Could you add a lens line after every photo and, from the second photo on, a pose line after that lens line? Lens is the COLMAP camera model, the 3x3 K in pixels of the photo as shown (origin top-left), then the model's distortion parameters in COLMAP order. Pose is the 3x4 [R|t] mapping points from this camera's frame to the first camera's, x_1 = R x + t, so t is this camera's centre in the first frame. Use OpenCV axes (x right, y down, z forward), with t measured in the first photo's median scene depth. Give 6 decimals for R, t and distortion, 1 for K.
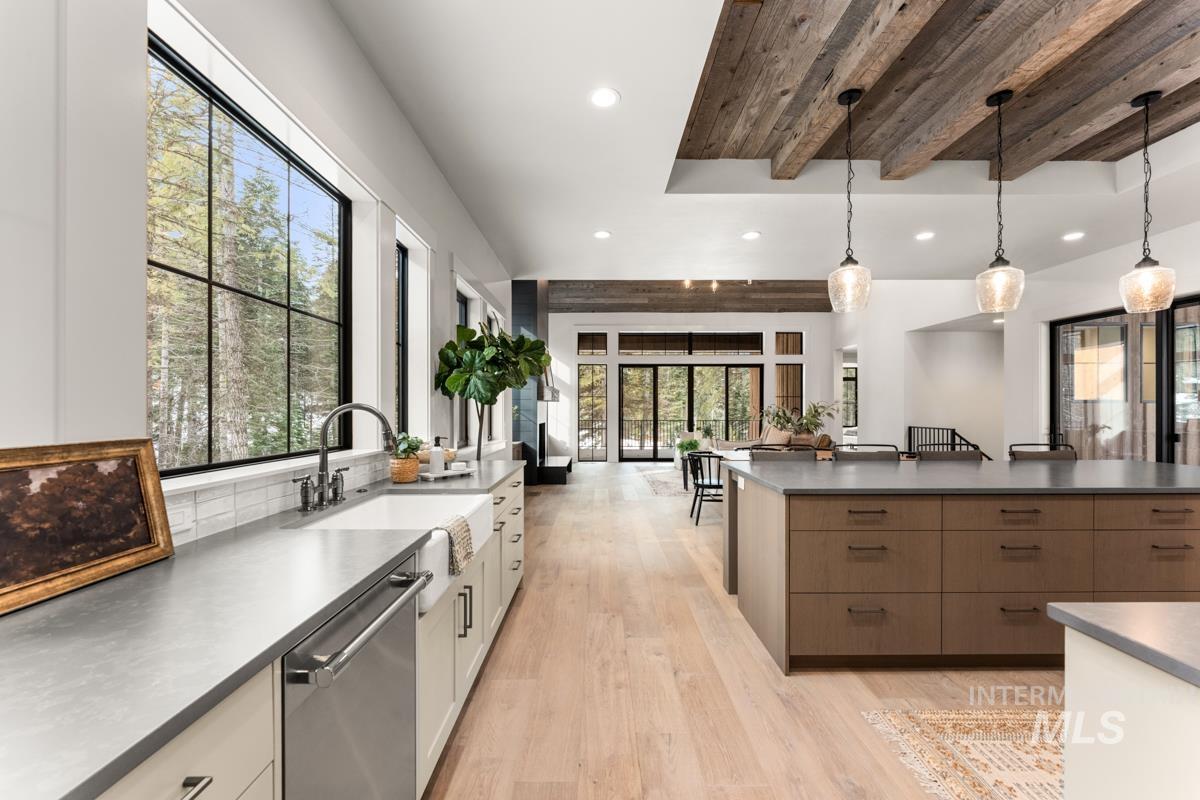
lens RADIAL K [[478.1, 0, 602.1], [0, 478.1, 412.2], [0, 0, 1]] dist [-0.000576, -0.000485]
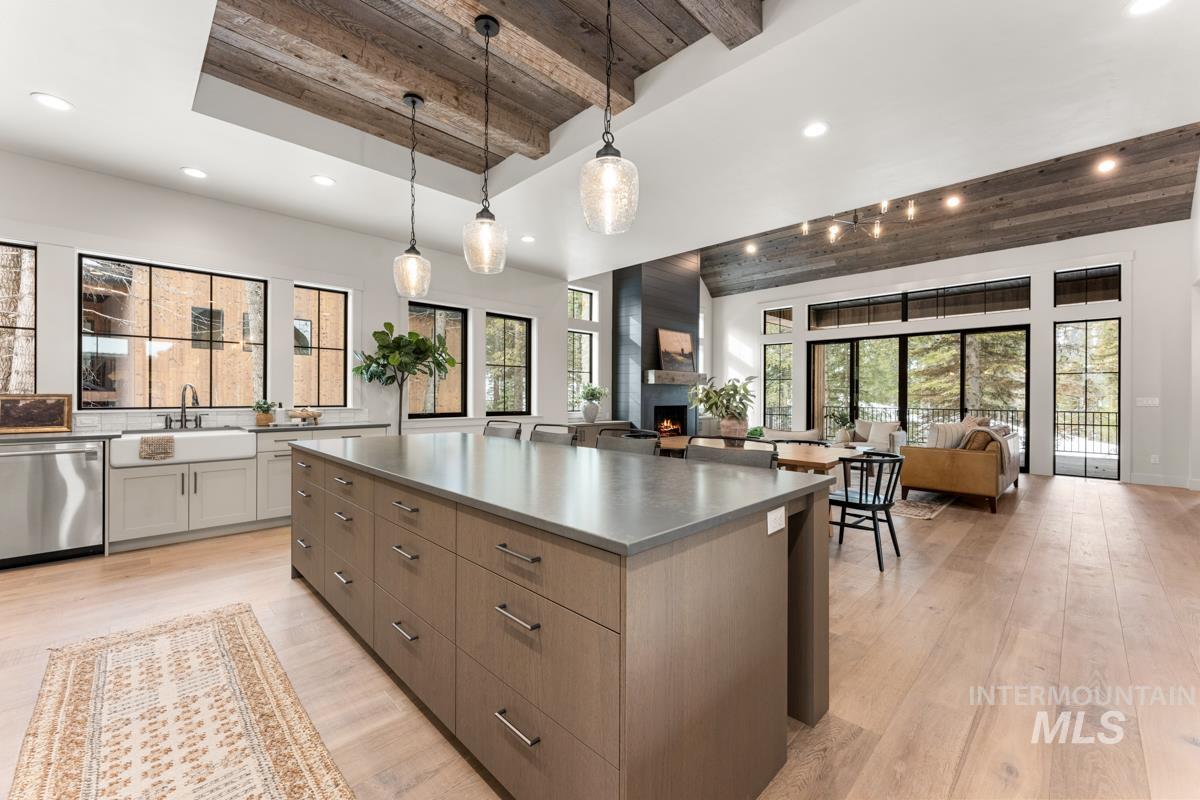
lens RADIAL K [[478.1, 0, 602.5], [0, 478.1, 396.7], [0, 0, 1]] dist [-0.000576, -0.000485]
pose [[0.699572, 0.005809, -0.714539, 0.667152], [-0.008823, 0.999961, -0.000508, 0.007014], [0.714508, 0.006660, 0.699596, 0.226889]]
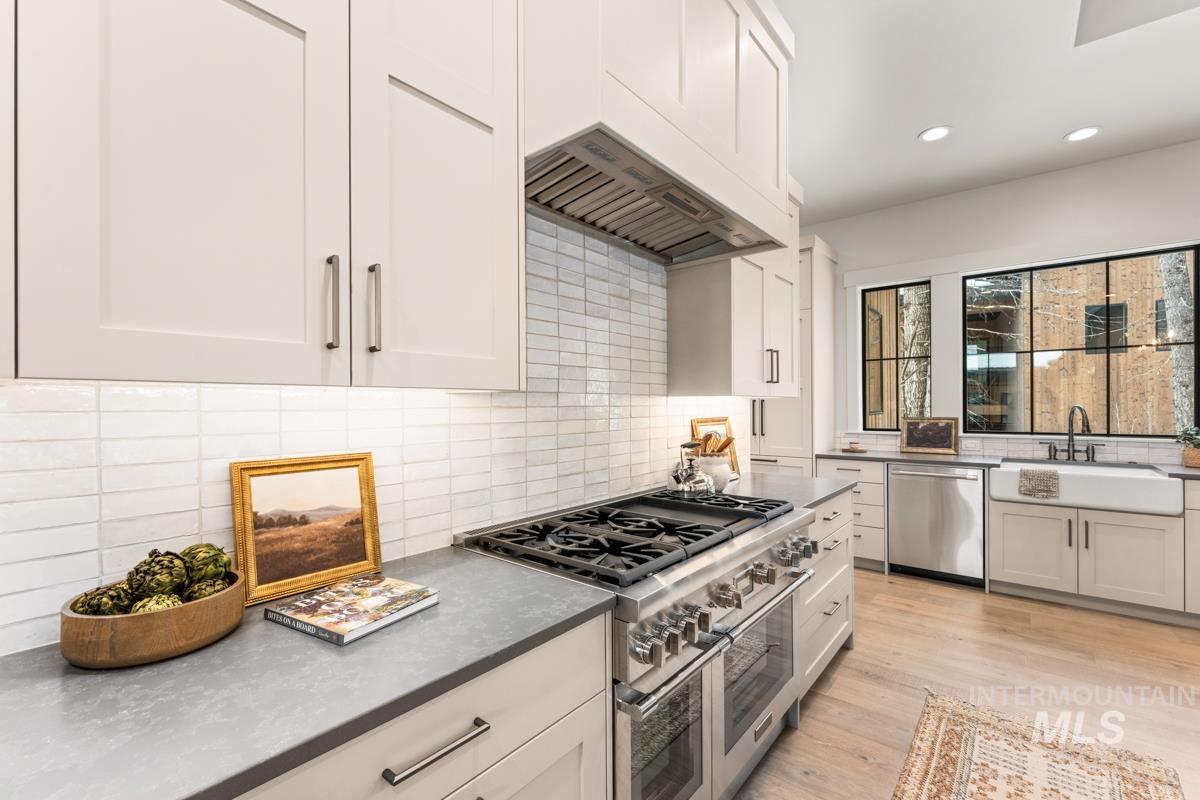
lens RADIAL K [[498.4, 0, 597.9], [0, 498.4, 406.8], [0, 0, 1]] dist [-0.001142, -0.001712]
pose [[-0.652447, 0.005846, -0.757812, 0.563477], [0.001327, 0.999978, 0.006572, -0.008086], [0.757833, 0.003283, -0.652440, 0.236106]]
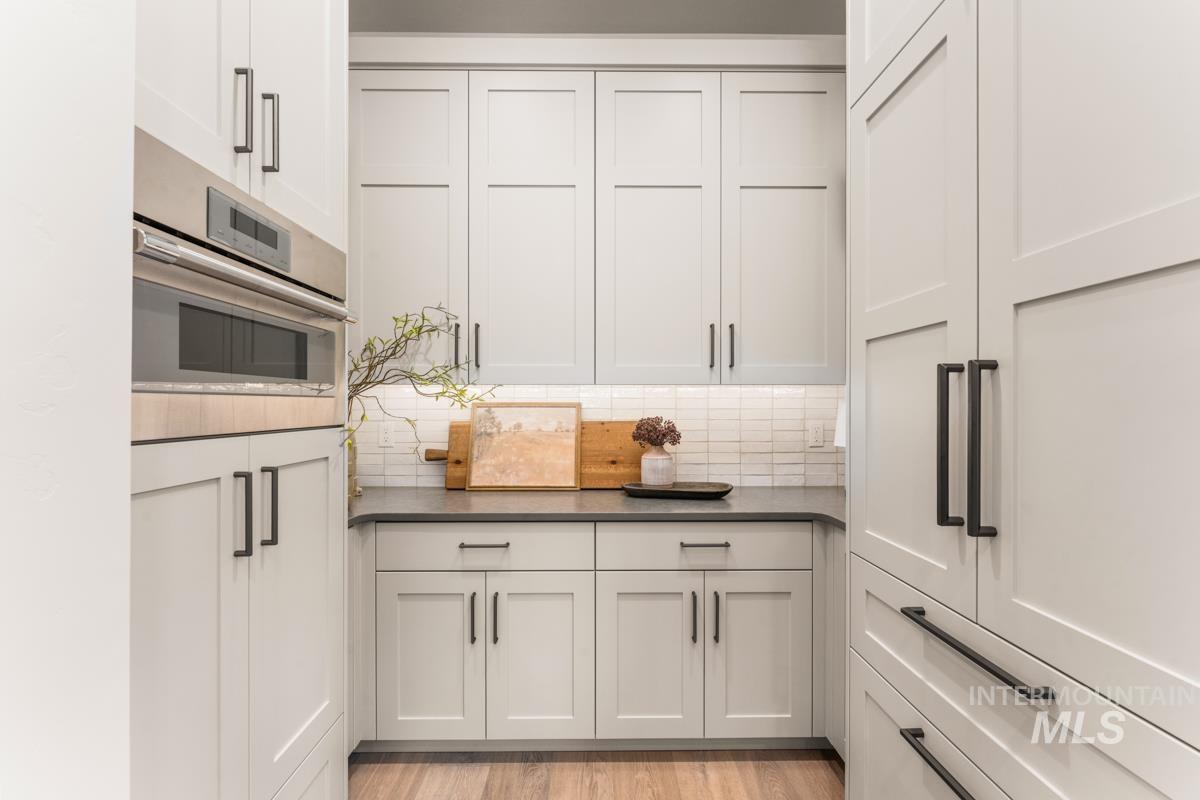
lens RADIAL K [[478.1, 0, 599.5], [0, 478.1, 403.5], [0, 0, 1]] dist [-0.000576, -0.000485]
pose [[-0.999986, -0.001650, -0.004987, 0.030102], [-0.001655, 0.999998, 0.001066, -0.001482], [0.004985, 0.001075, -0.999987, 0.098796]]
